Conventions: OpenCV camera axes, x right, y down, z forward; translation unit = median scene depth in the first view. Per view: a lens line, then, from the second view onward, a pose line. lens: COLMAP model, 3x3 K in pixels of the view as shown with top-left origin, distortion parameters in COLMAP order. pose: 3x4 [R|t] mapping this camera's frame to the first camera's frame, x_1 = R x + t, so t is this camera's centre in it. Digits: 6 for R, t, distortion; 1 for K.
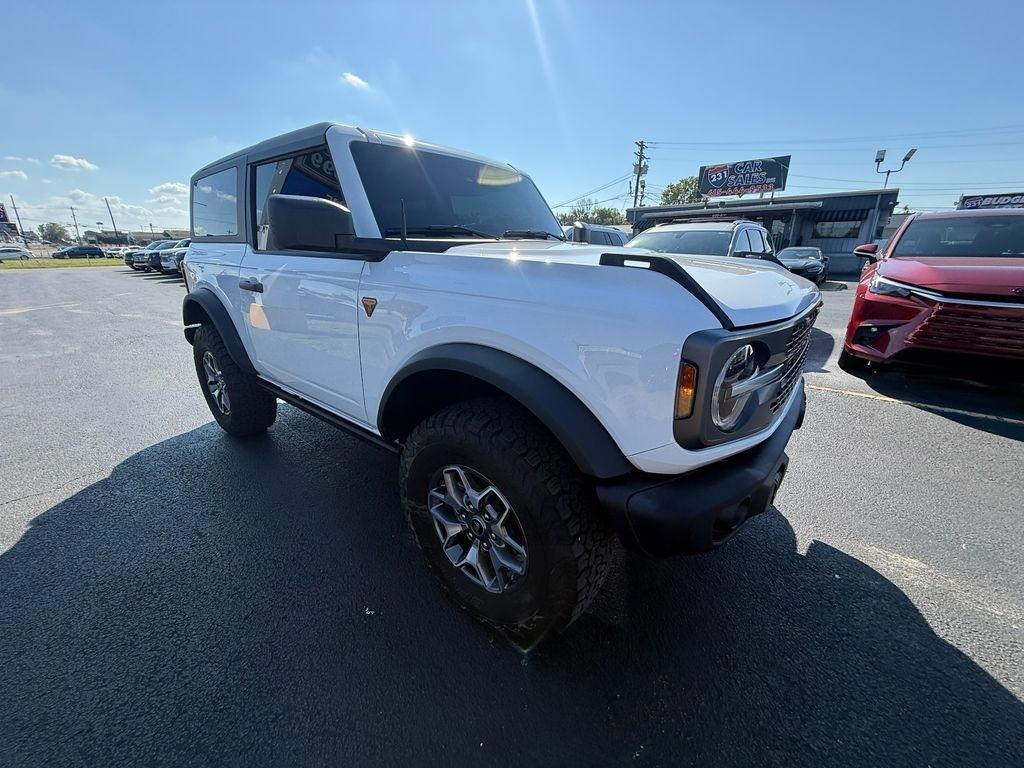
lens RADIAL K [[408.8, 0, 512.0], [0, 408.8, 384.0], [0, 0, 1]] dist [0.001360, 0.000175]
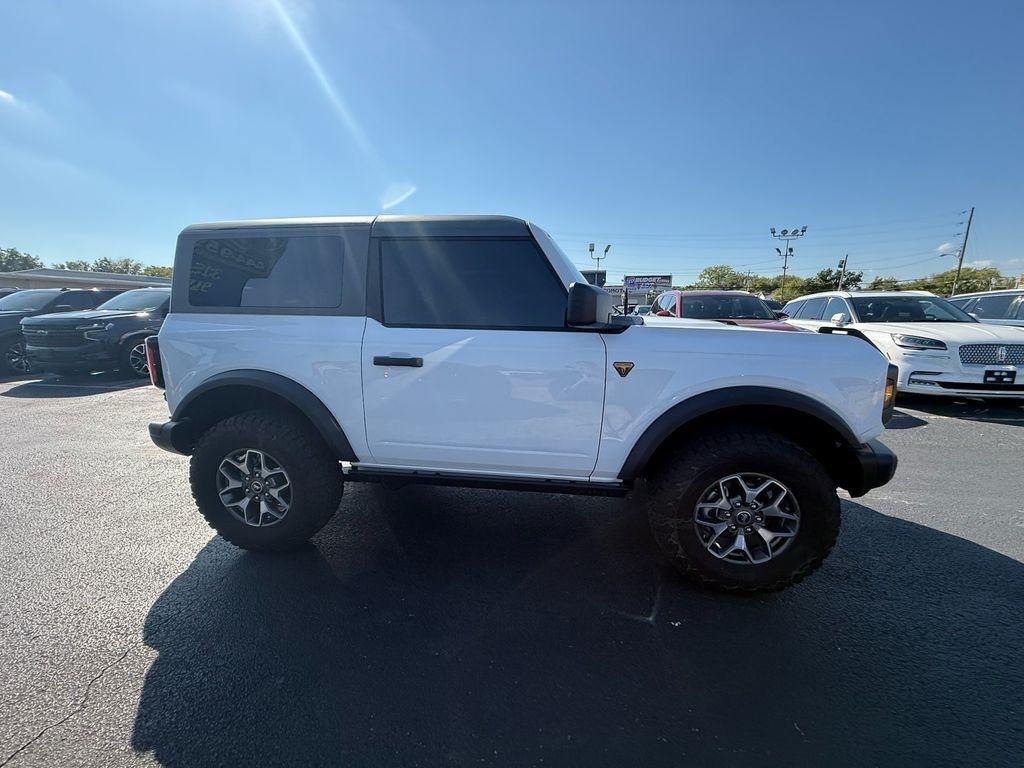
lens RADIAL K [[407.0, 0, 511.8], [0, 407.0, 386.1], [0, 0, 1]] dist [0.000790, -0.000784]
pose [[0.855406, -0.095039, 0.509164, -0.097045], [0.162014, 0.982790, -0.088742, -0.006492], [-0.491967, 0.158402, 0.856082, 0.009306]]
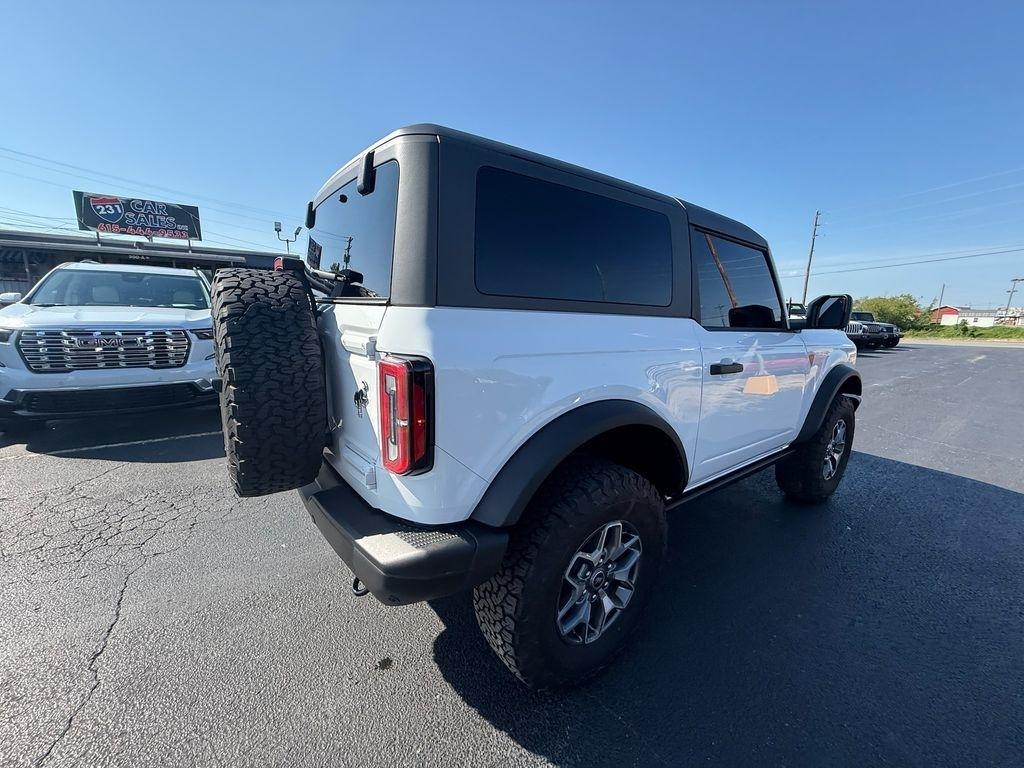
lens RADIAL K [[407.0, 0, 511.8], [0, 407.0, 386.1], [0, 0, 1]] dist [0.000790, -0.000784]
pose [[0.238828, -0.176682, 0.954853, -0.170535], [0.273354, 0.955777, 0.108482, -0.046039], [-0.931793, 0.235105, 0.276563, 0.130834]]
